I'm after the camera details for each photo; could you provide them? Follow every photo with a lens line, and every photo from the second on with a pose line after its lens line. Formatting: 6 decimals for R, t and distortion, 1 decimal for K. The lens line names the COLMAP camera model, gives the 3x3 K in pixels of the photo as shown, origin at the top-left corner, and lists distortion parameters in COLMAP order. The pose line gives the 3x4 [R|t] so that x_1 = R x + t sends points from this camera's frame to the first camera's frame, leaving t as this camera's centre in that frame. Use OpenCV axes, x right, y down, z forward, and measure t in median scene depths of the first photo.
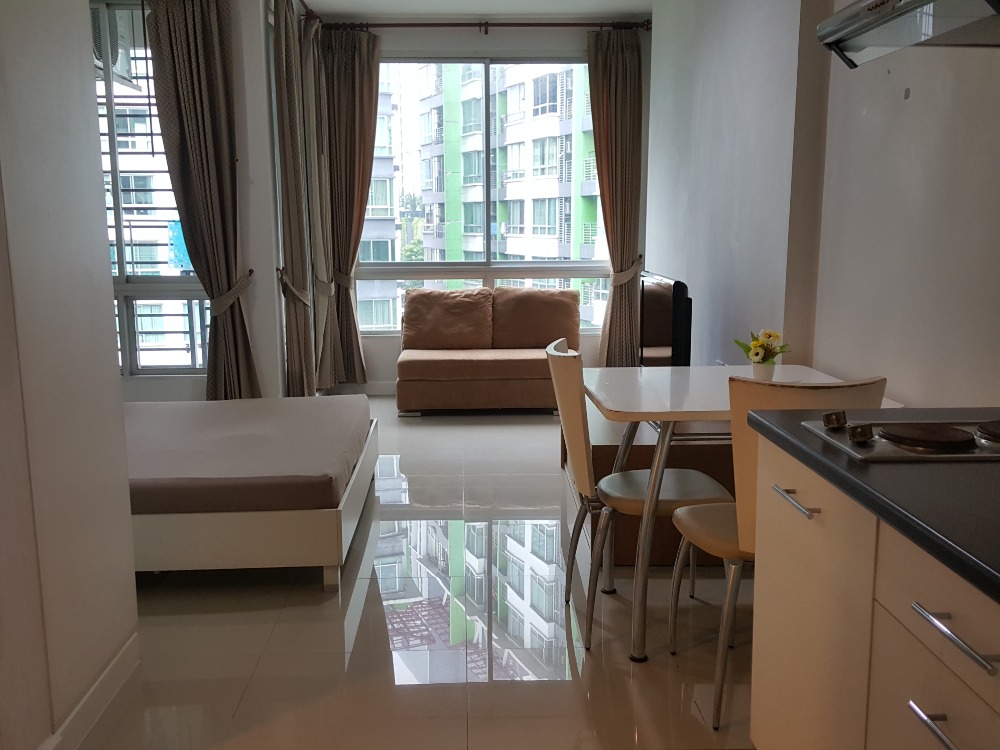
lens RADIAL K [[1000.4, 0, 495.3], [0, 1000.4, 396.9], [0, 0, 1]] dist [0.169957, -0.318459]
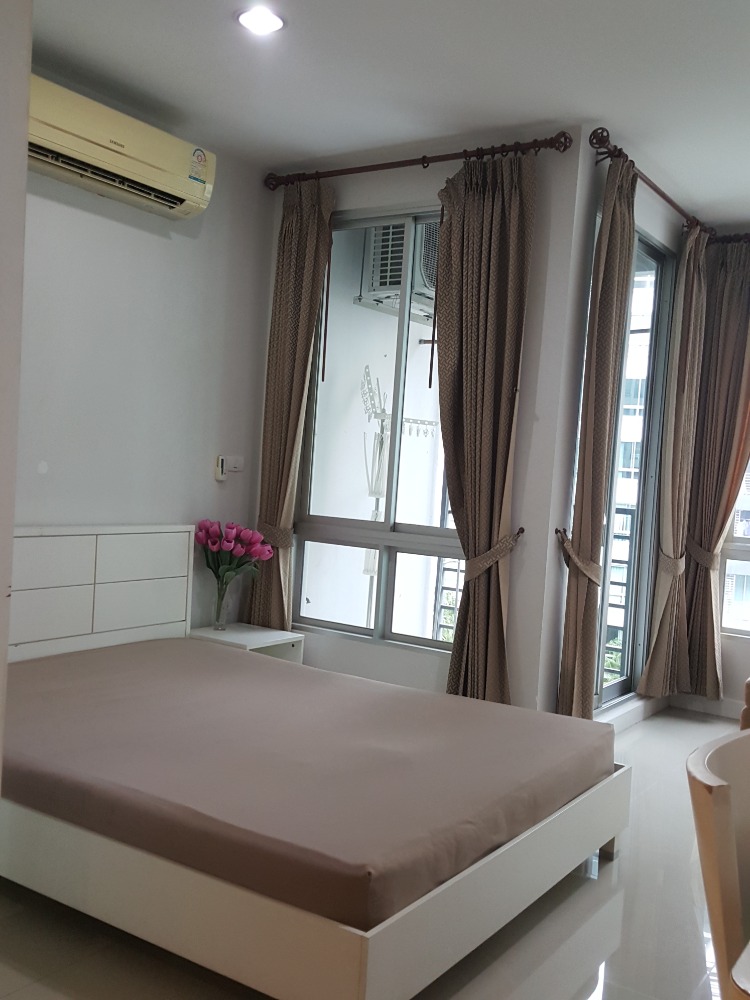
lens RADIAL K [[1000.4, 0, 353.6], [0, 1000.4, 505.5], [0, 0, 1]] dist [0.169957, -0.318459]
pose [[0.807471, 0.087244, -0.583420, 0.076489], [-0.174748, 0.979989, -0.095310, -0.034859], [0.563430, 0.178912, 0.806559, 0.223994]]
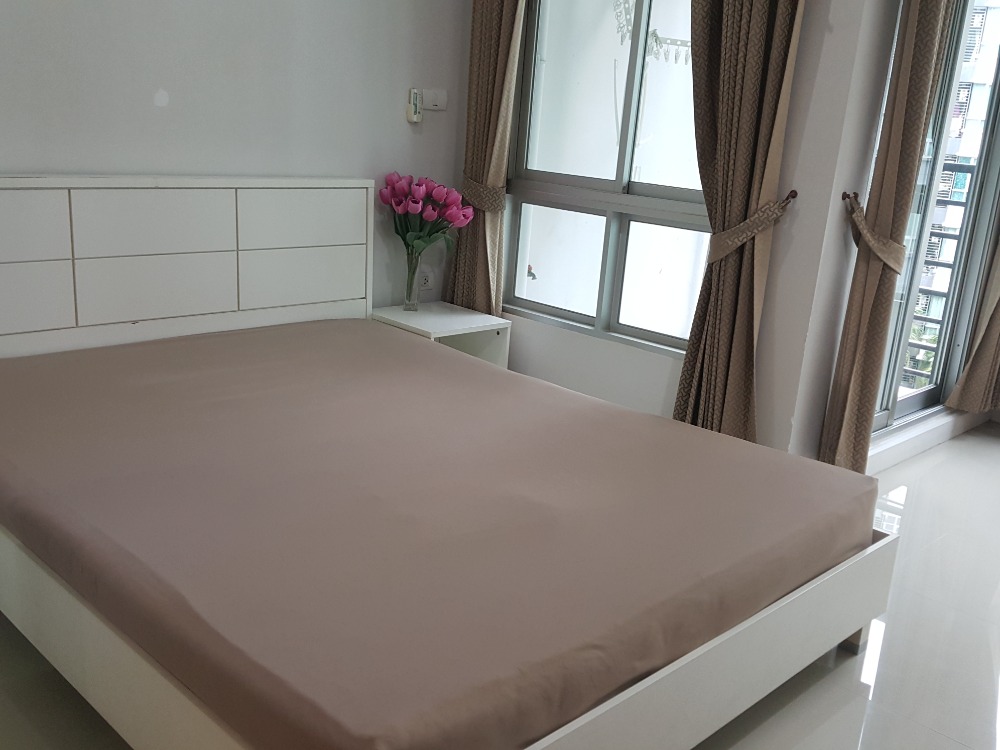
lens RADIAL K [[994.2, 0, 479.6], [0, 994.2, 396.1], [0, 0, 1]] dist [0.172862, -0.317372]
pose [[0.677987, 0.263534, -0.686210, 0.040491], [-0.204397, 0.964297, 0.168384, -0.055961], [0.706085, 0.026097, 0.707646, 0.359589]]
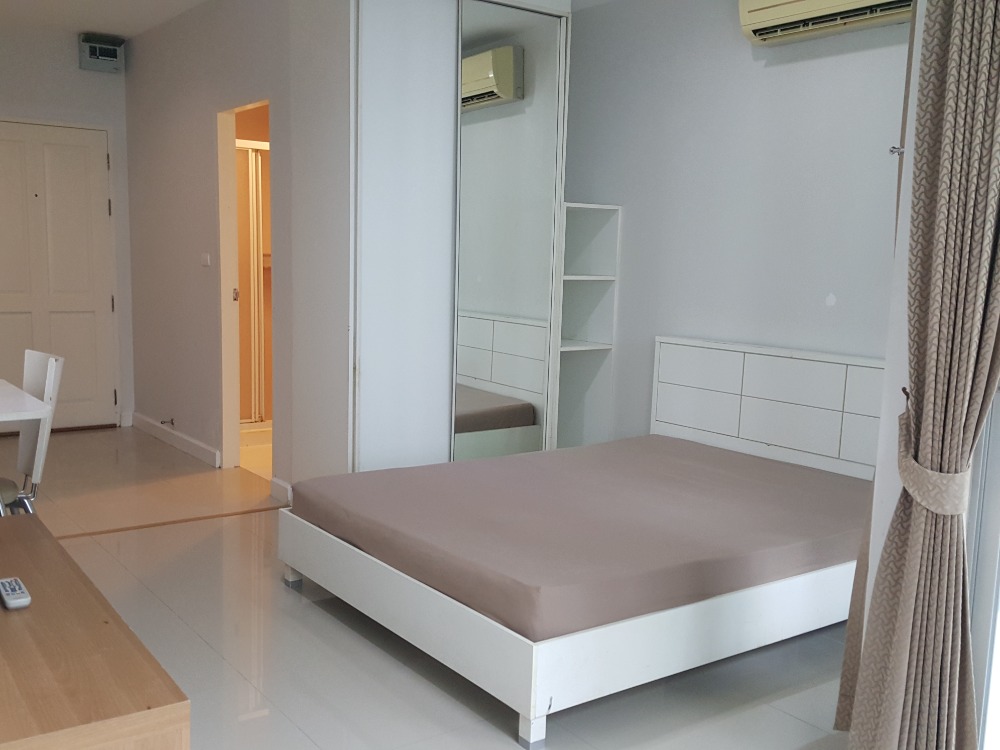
lens RADIAL K [[993.3, 0, 499.9], [0, 993.3, 410.4], [0, 0, 1]] dist [0.171647, -0.311585]
pose [[-0.826044, 0.072971, -0.558861, 0.124538], [-0.119890, 0.946138, 0.300747, -0.171301], [0.550706, 0.315432, -0.772804, 0.937282]]
